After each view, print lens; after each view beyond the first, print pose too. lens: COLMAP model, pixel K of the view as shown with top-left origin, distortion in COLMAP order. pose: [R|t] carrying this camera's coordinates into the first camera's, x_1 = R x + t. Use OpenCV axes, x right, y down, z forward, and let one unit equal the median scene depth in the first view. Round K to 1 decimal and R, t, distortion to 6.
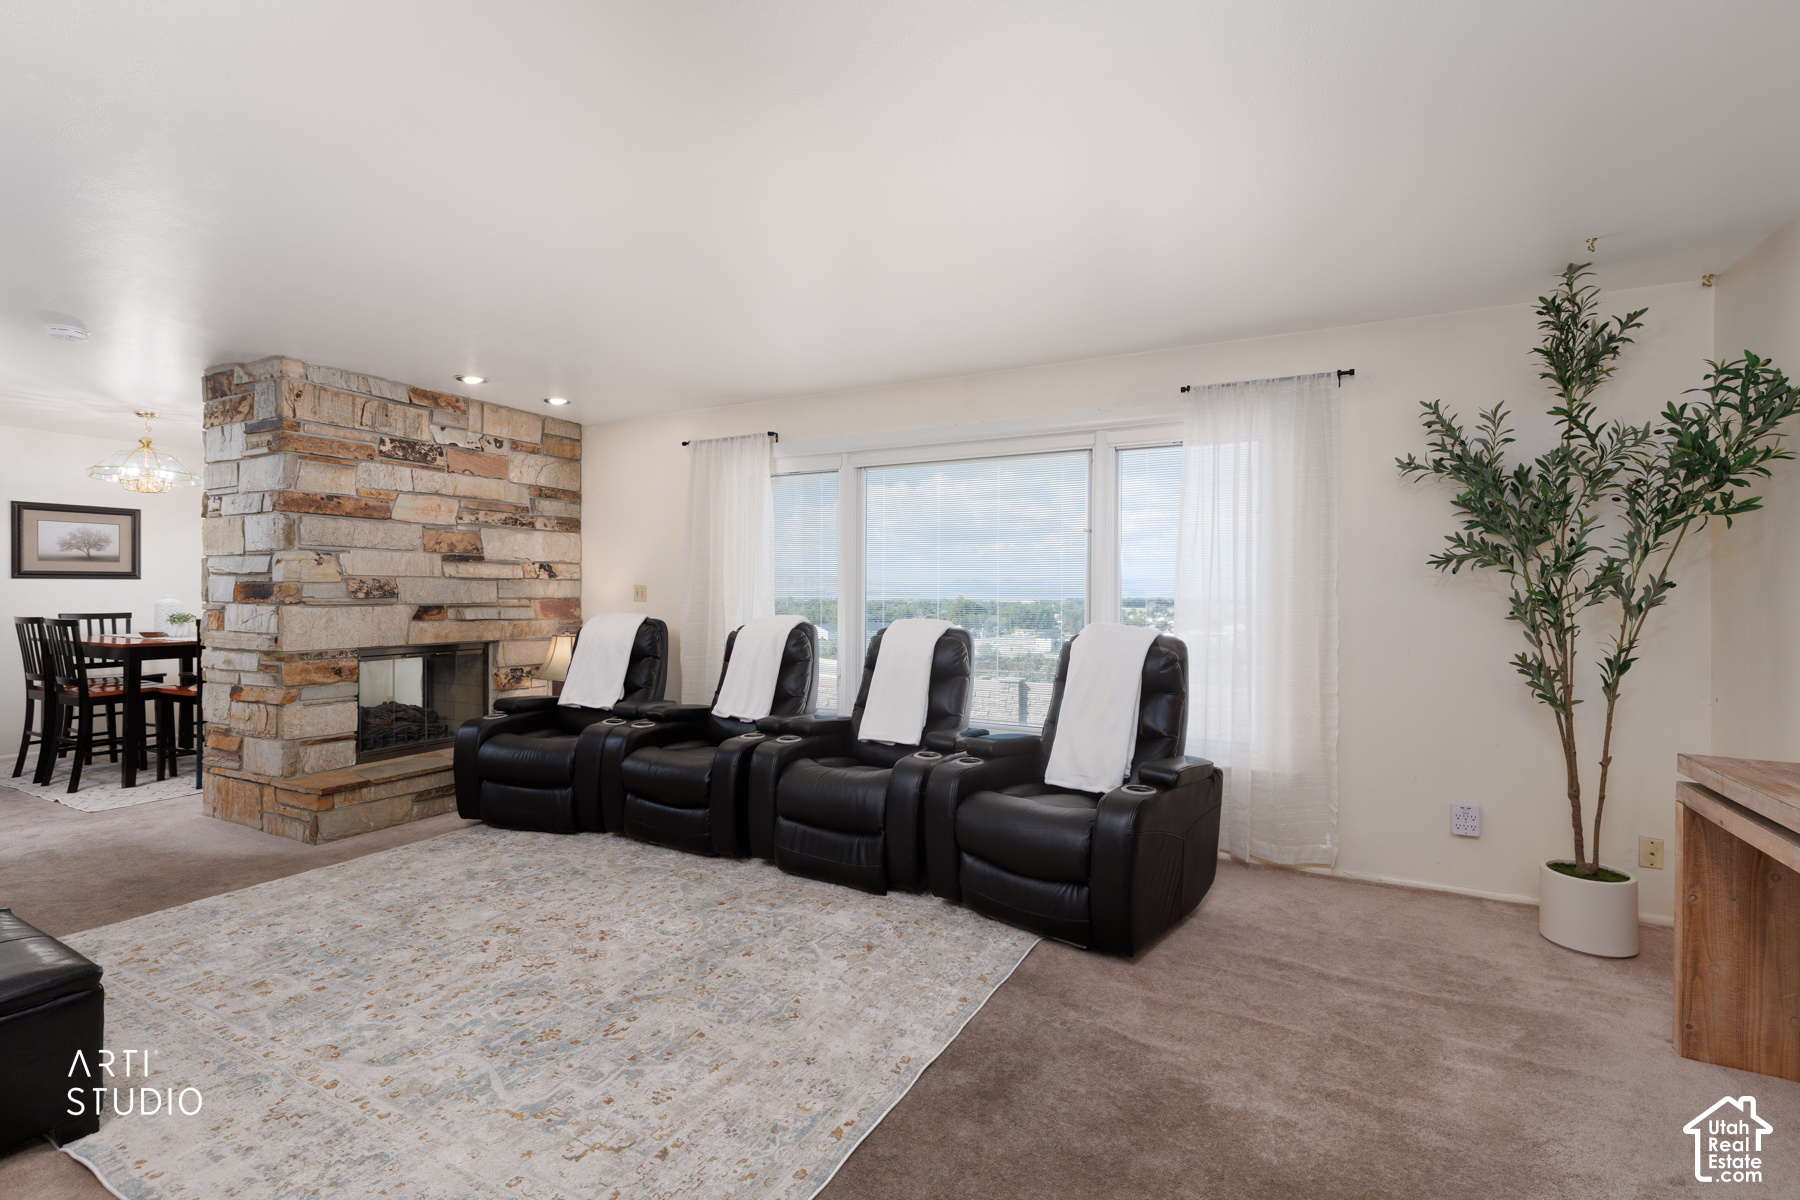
lens RADIAL K [[805.1, 0, 903.8], [0, 805.1, 590.5], [0, 0, 1]] dist [0.010605, -0.001791]
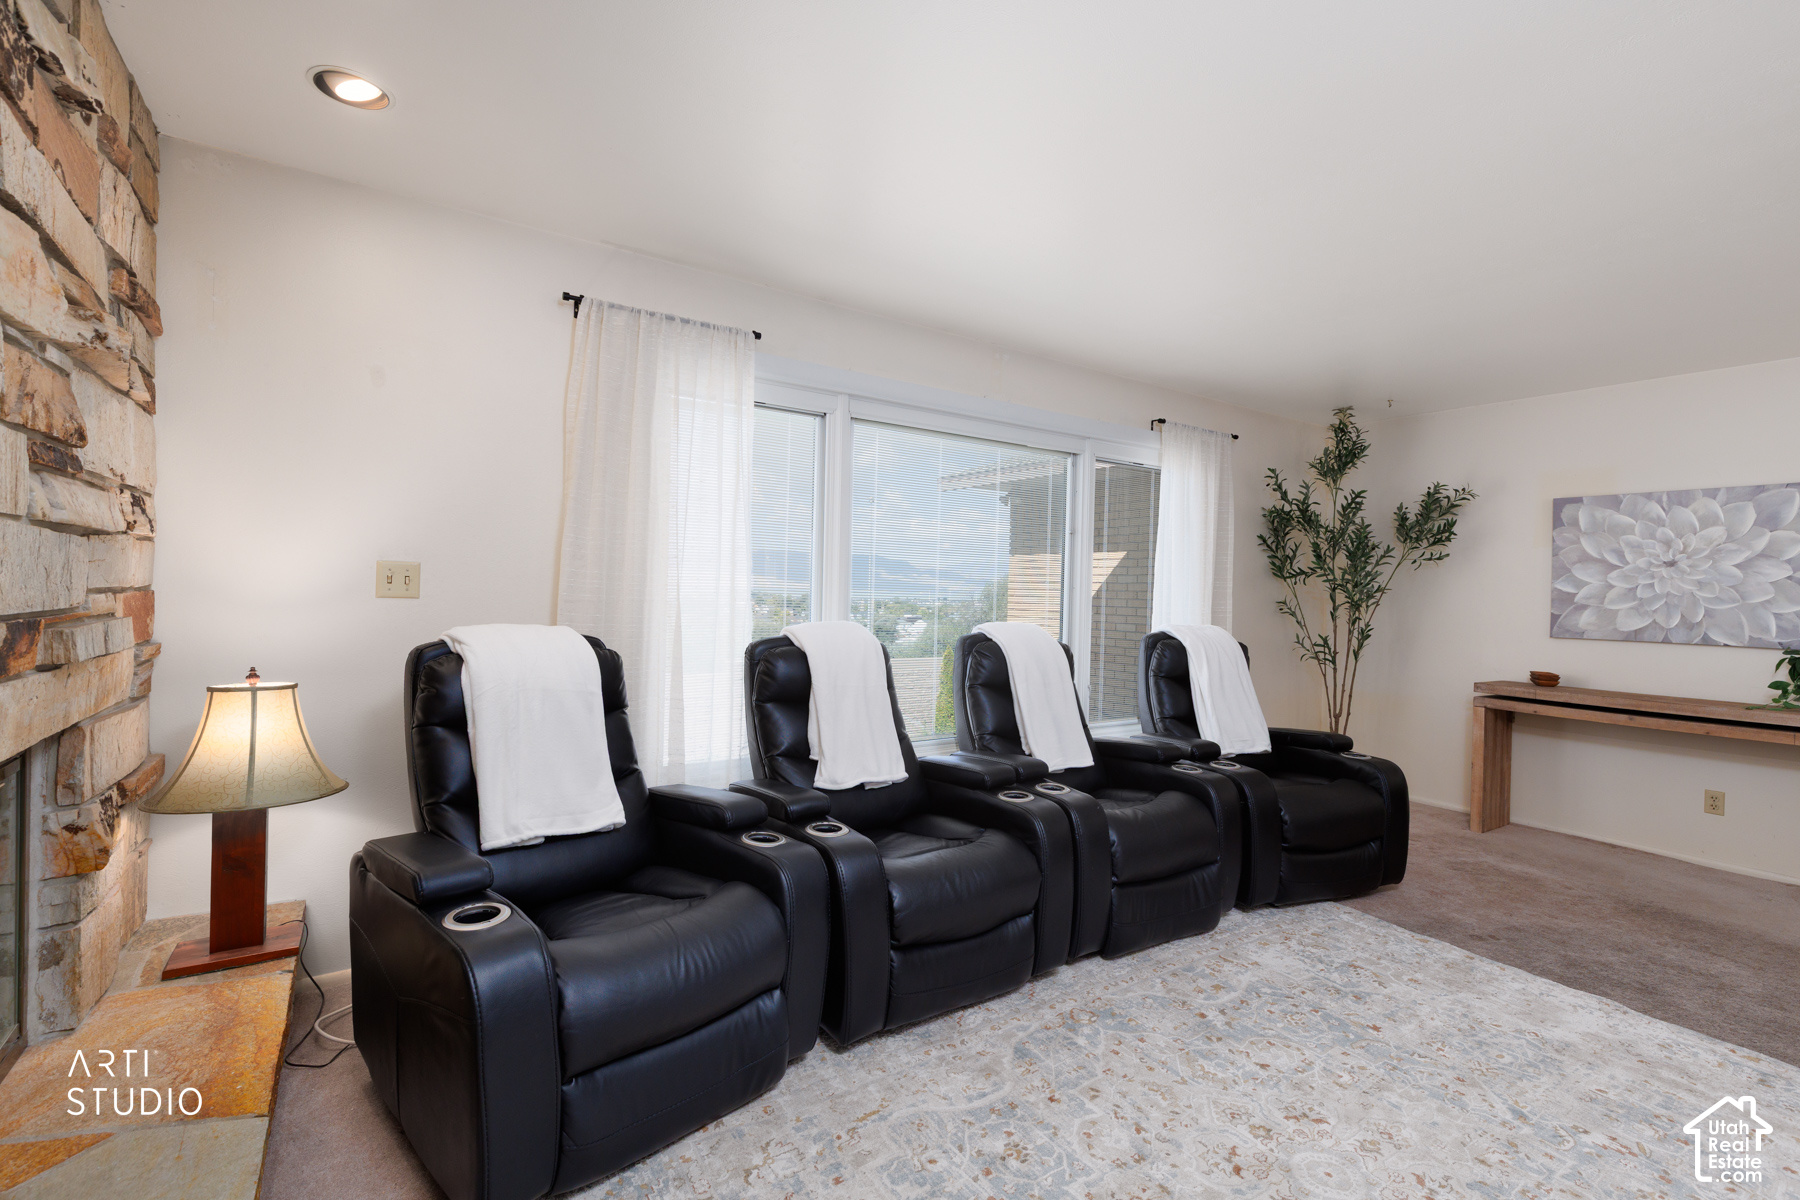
lens RADIAL K [[805.1, 0, 904.4], [0, 805.1, 597.3], [0, 0, 1]] dist [0.010605, -0.001791]
pose [[0.480835, 0.002411, 0.876808, -1.013464], [-0.020736, 0.999748, 0.008623, 0.004912], [-0.876566, -0.022328, 0.480764, 0.897641]]
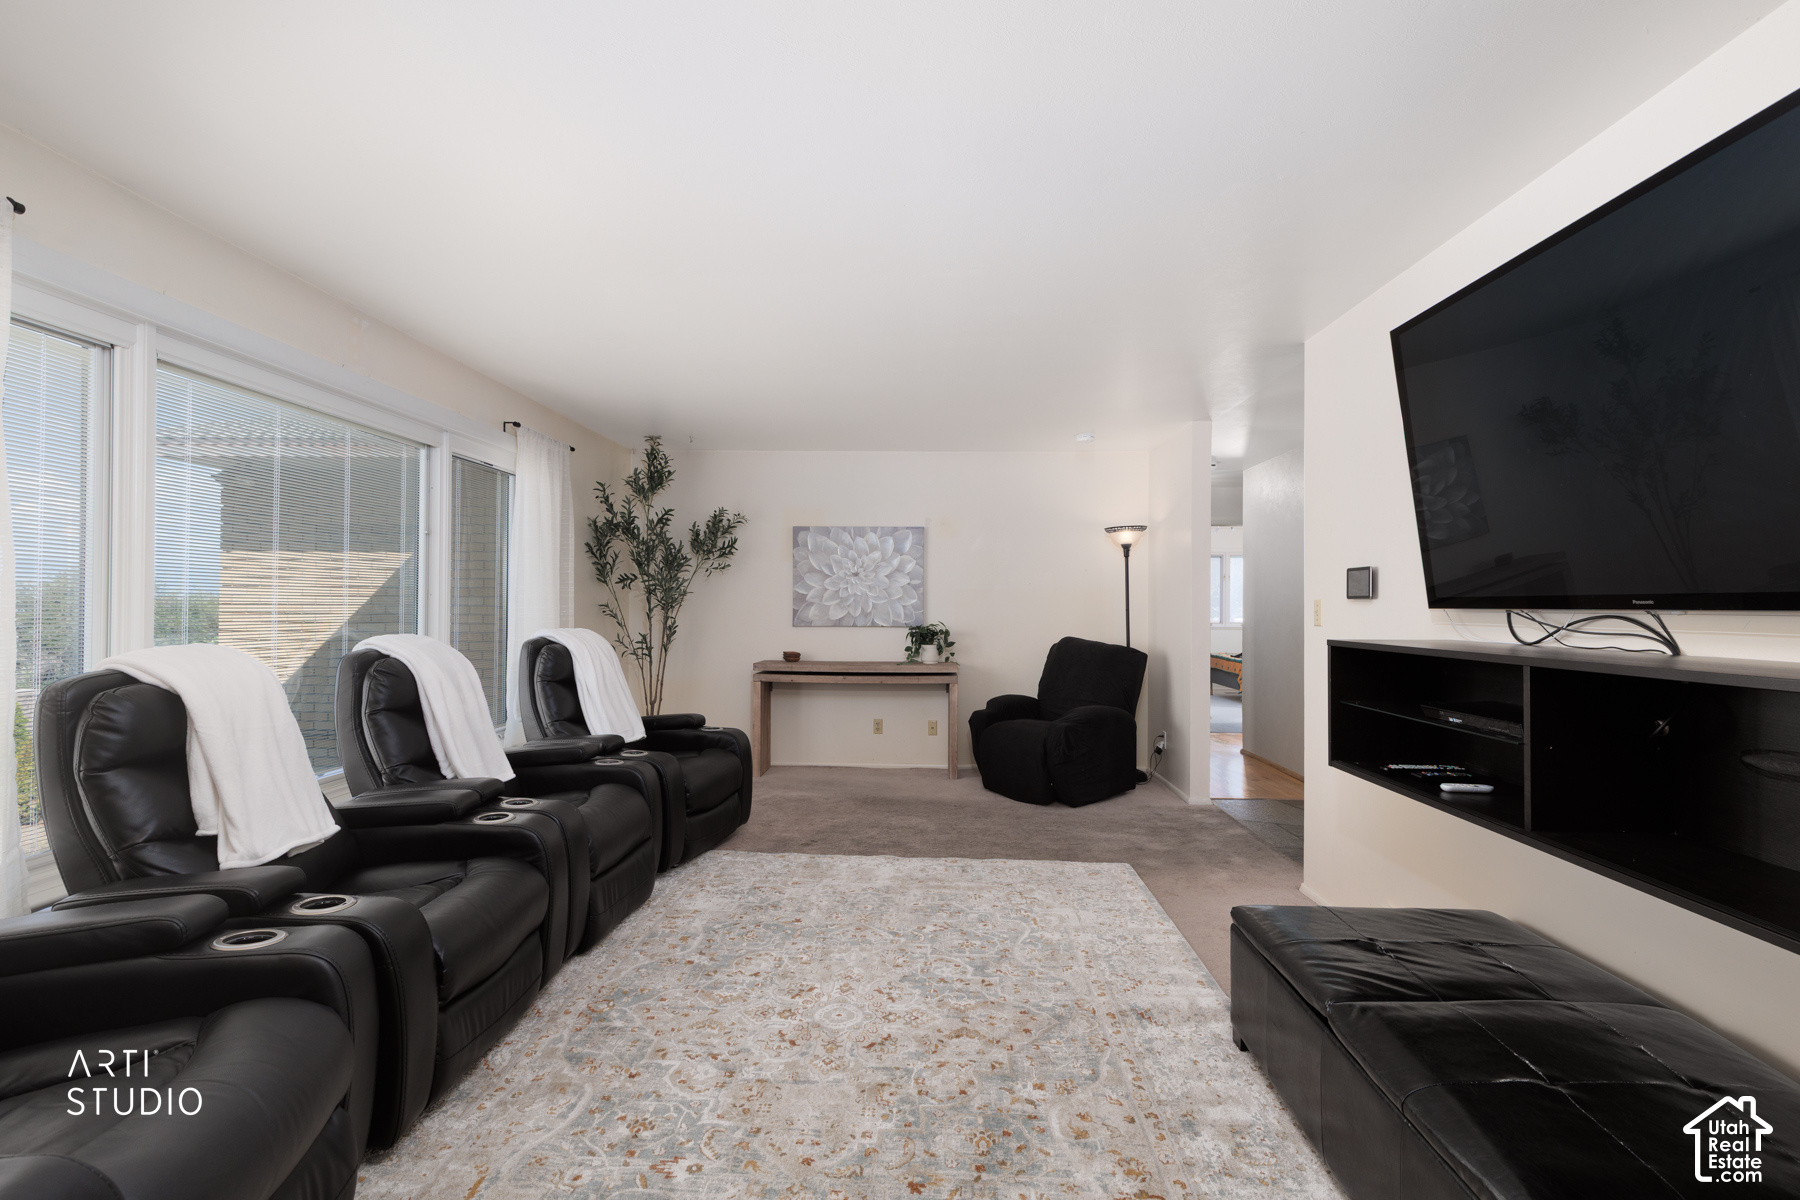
lens RADIAL K [[805.1, 0, 908.6], [0, 805.1, 598.1], [0, 0, 1]] dist [0.010605, -0.001791]
pose [[-0.430561, 0.002525, 0.902558, -1.110194], [-0.004565, 0.999977, -0.004975, 0.003772], [-0.902550, -0.006262, -0.430540, 1.169904]]
